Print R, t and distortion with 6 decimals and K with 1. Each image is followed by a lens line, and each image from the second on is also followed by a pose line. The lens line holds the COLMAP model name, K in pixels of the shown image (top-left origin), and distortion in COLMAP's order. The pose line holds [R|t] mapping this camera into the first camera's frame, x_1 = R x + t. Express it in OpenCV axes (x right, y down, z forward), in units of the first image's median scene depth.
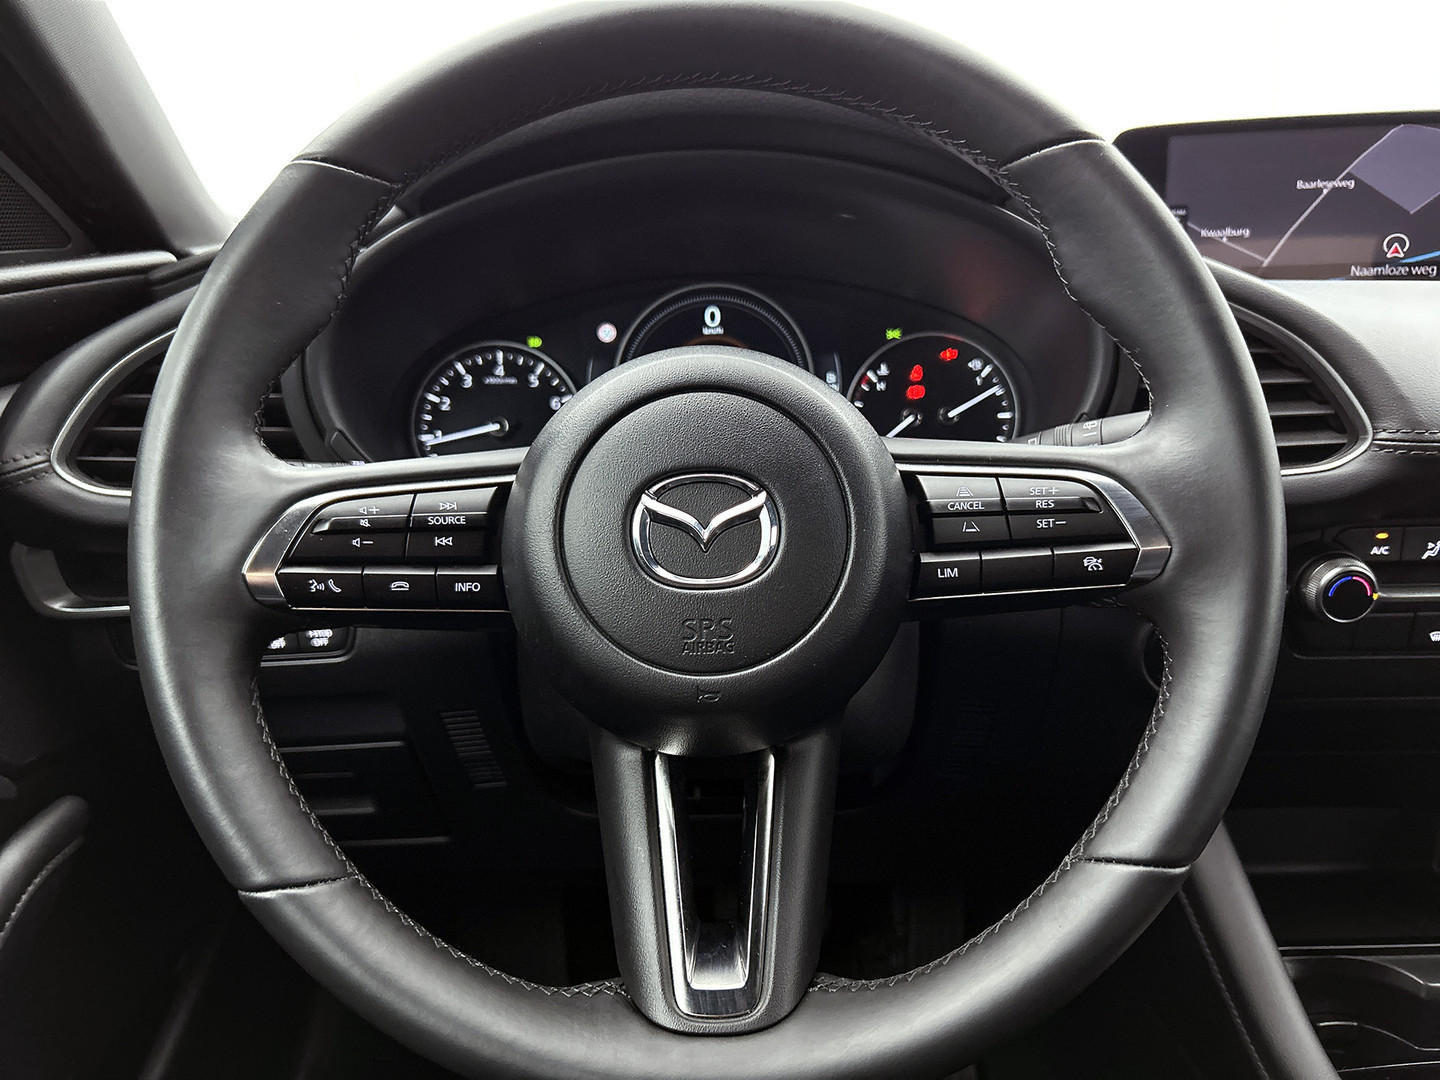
lens RADIAL K [[1112.1, 0, 720.0], [0, 1112.1, 540.0], [0, 0, 1]] dist [0.056961, -0.046964]
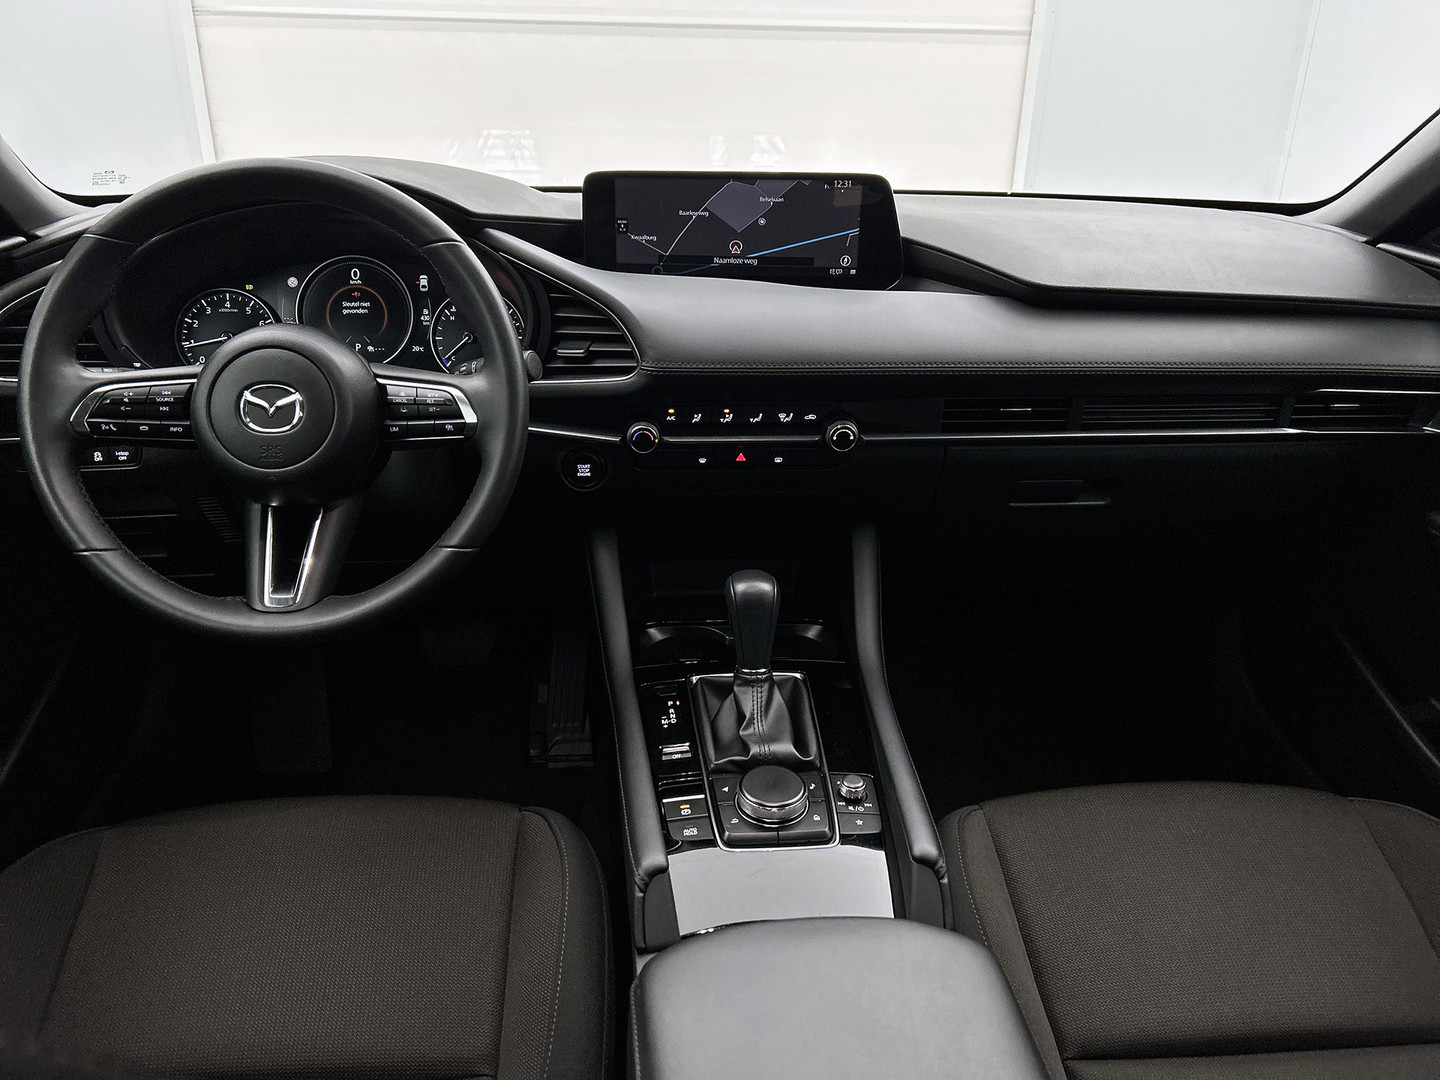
lens RADIAL K [[1112.1, 0, 720.0], [0, 1112.1, 540.0], [0, 0, 1]] dist [0.056961, -0.046964]
pose [[0.998220, 0.020317, 0.056076, 0.743880], [-0.028974, 0.986984, 0.158186, -0.127960], [-0.052132, -0.159529, 0.985816, -1.320260]]
